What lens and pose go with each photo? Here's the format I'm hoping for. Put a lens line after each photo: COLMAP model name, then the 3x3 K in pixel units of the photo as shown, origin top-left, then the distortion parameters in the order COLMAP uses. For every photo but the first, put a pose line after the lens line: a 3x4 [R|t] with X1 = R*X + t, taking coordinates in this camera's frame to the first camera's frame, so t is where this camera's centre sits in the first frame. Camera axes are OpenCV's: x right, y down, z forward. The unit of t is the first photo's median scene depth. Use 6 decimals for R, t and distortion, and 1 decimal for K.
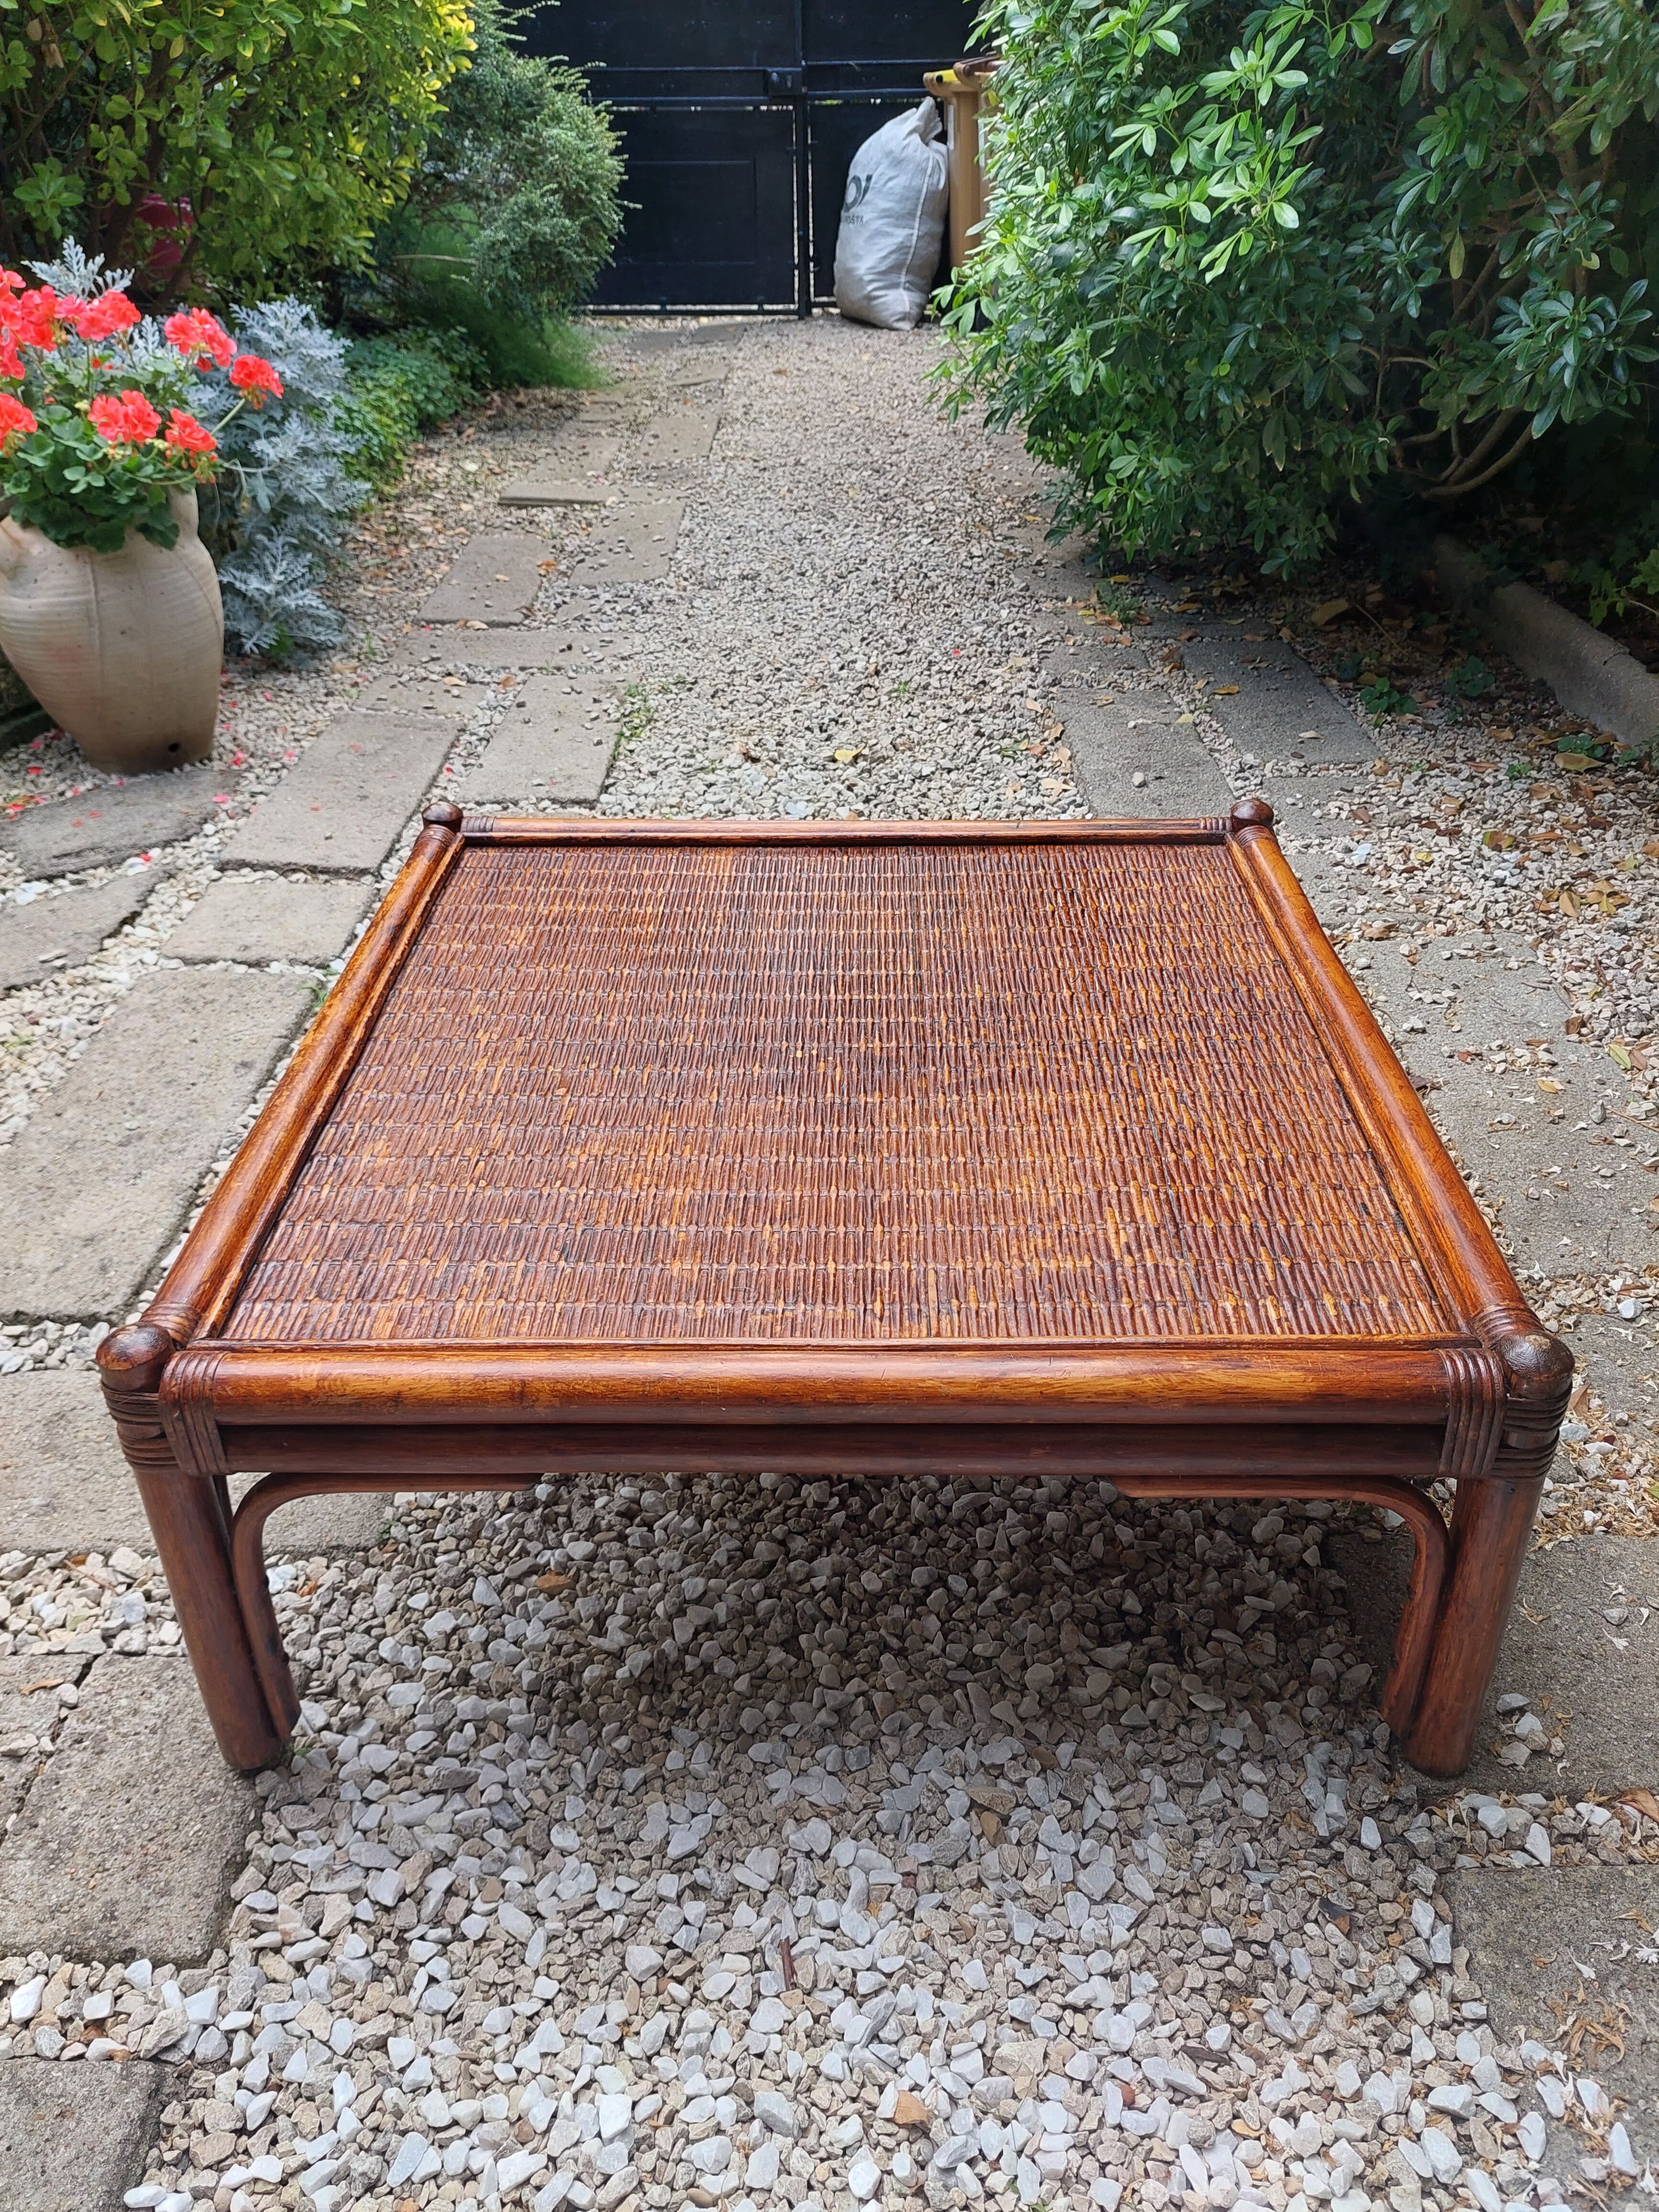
lens RADIAL K [[1604.1, 0, 825.0], [0, 1604.1, 1134.9], [0, 0, 1]] dist [0.030484, -0.036248]
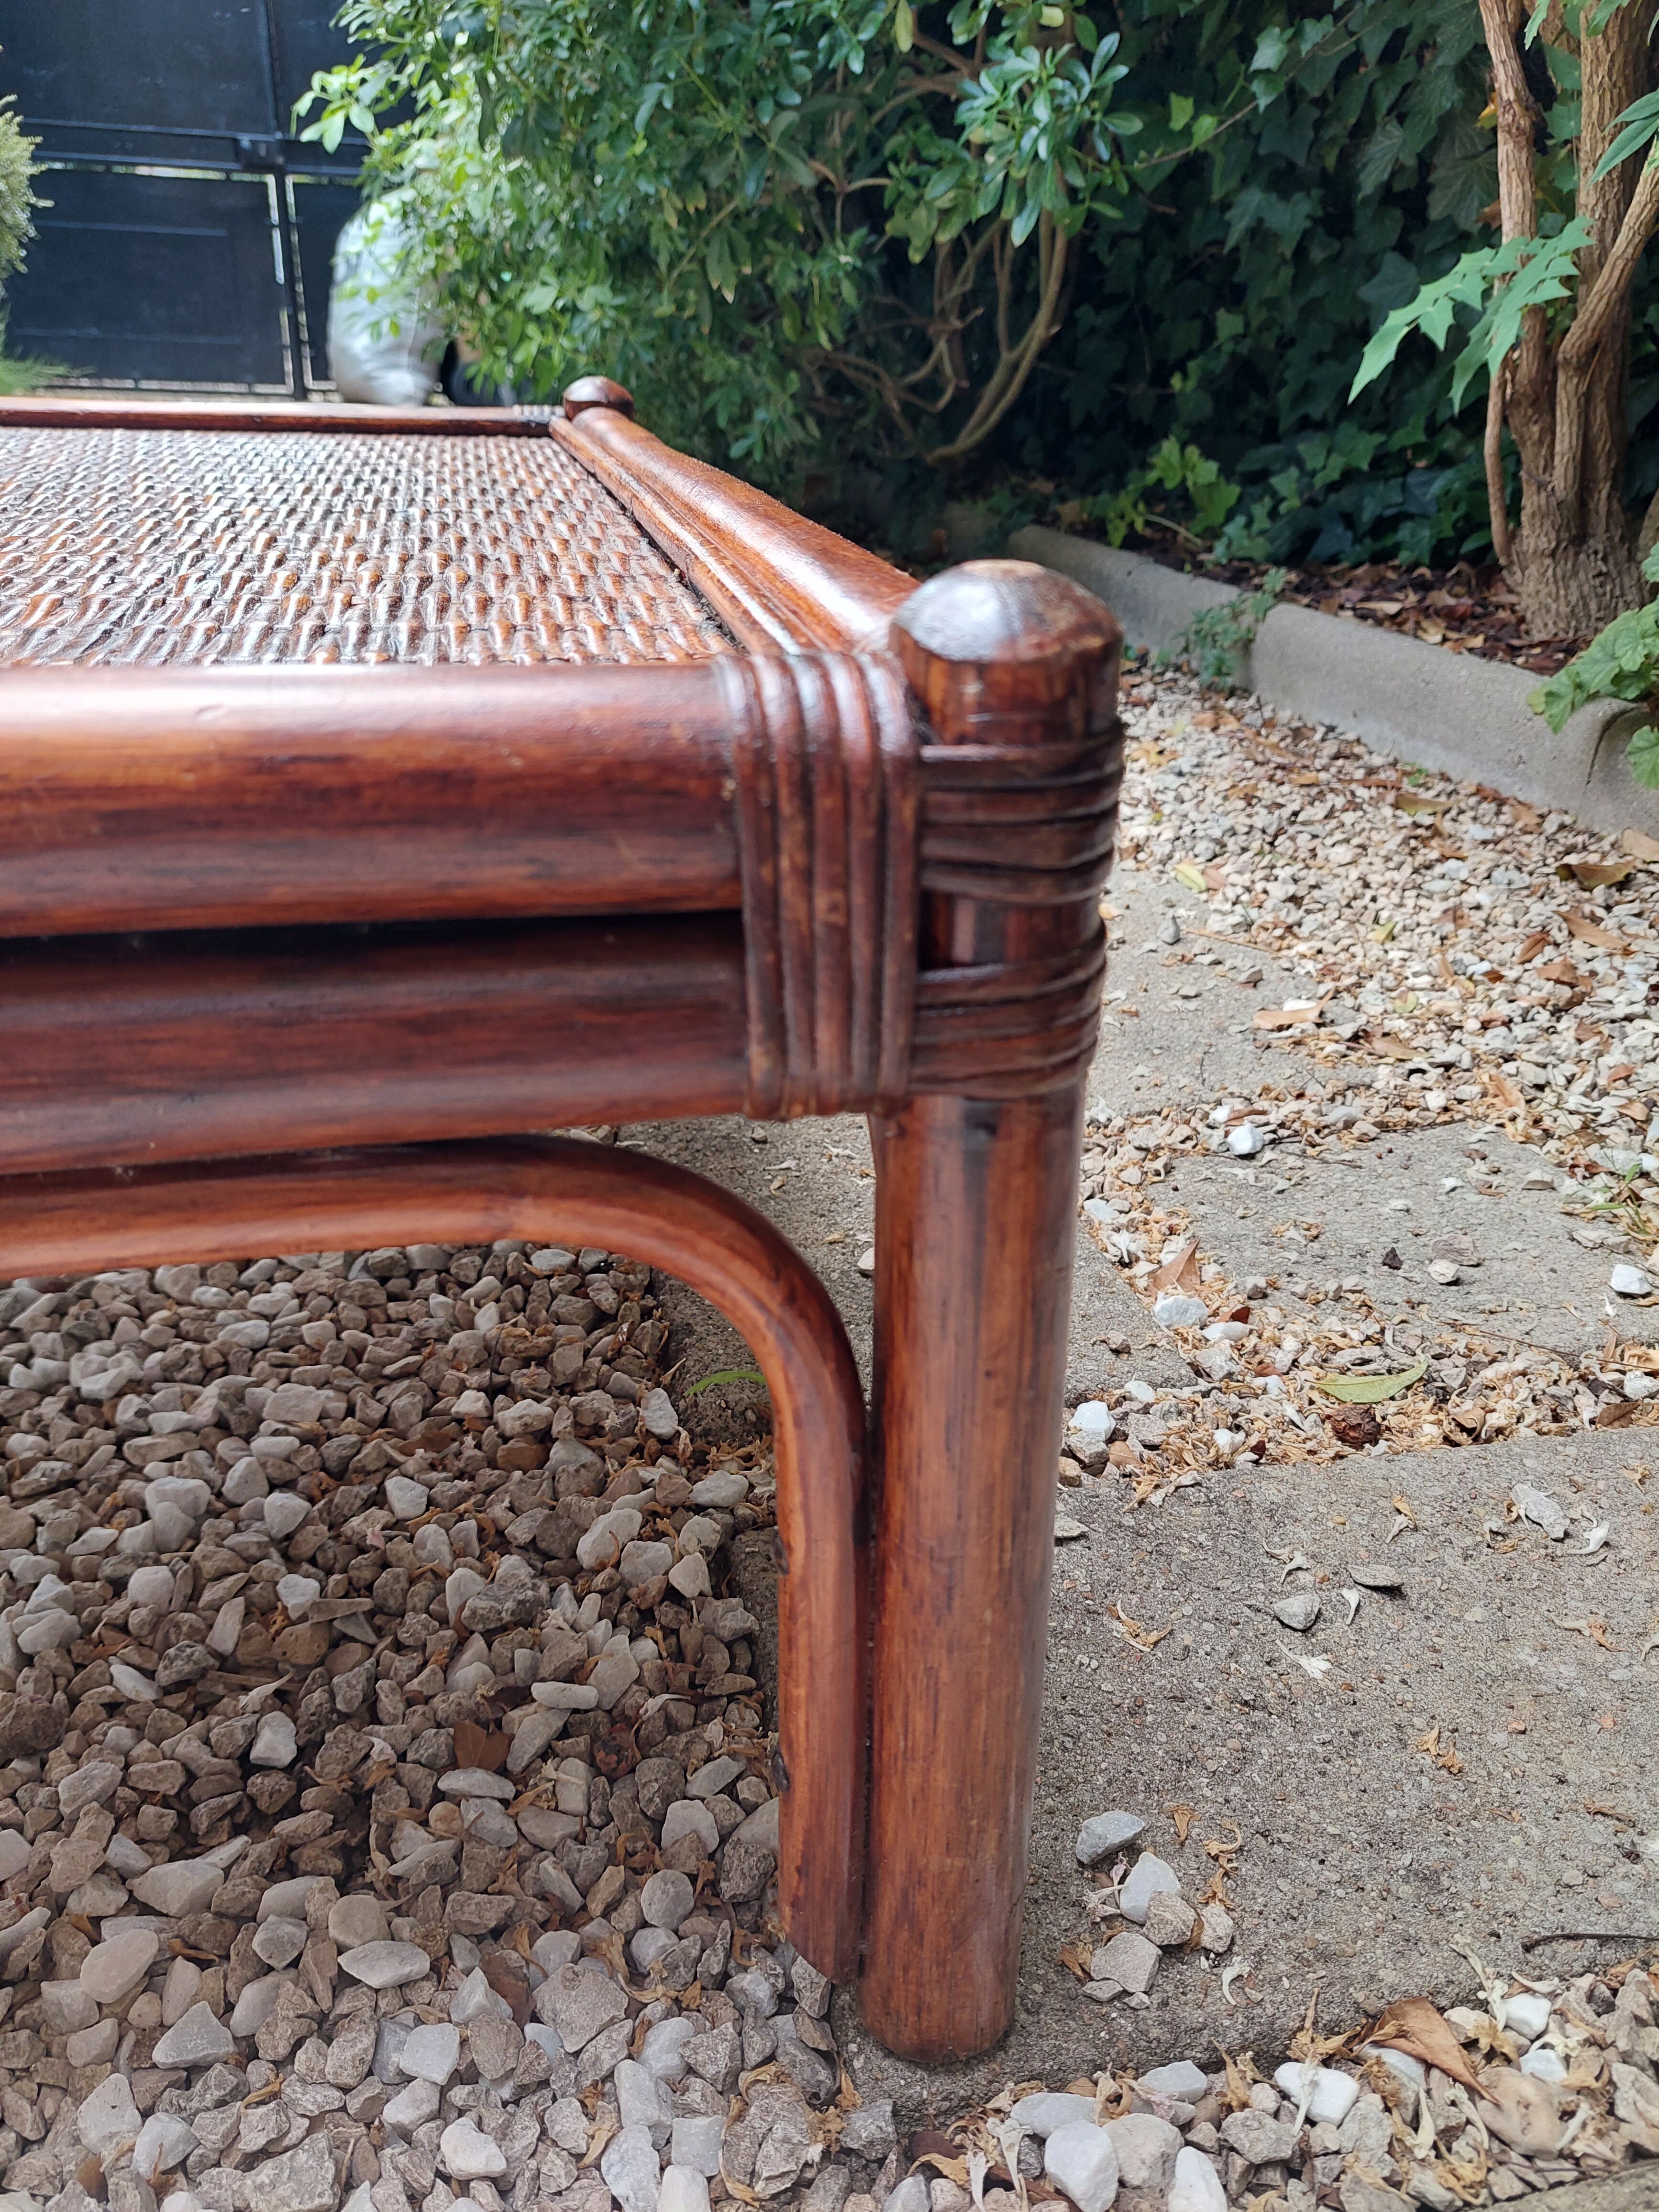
lens RADIAL K [[1604.1, 0, 824.2], [0, 1604.1, 1142.5], [0, 0, 1]] dist [0.030484, -0.036248]
pose [[0.971532, -0.065877, 0.227566, 0.205202], [0.089762, 0.991302, -0.096243, 0.156886], [-0.219247, 0.113930, 0.968995, 0.446214]]
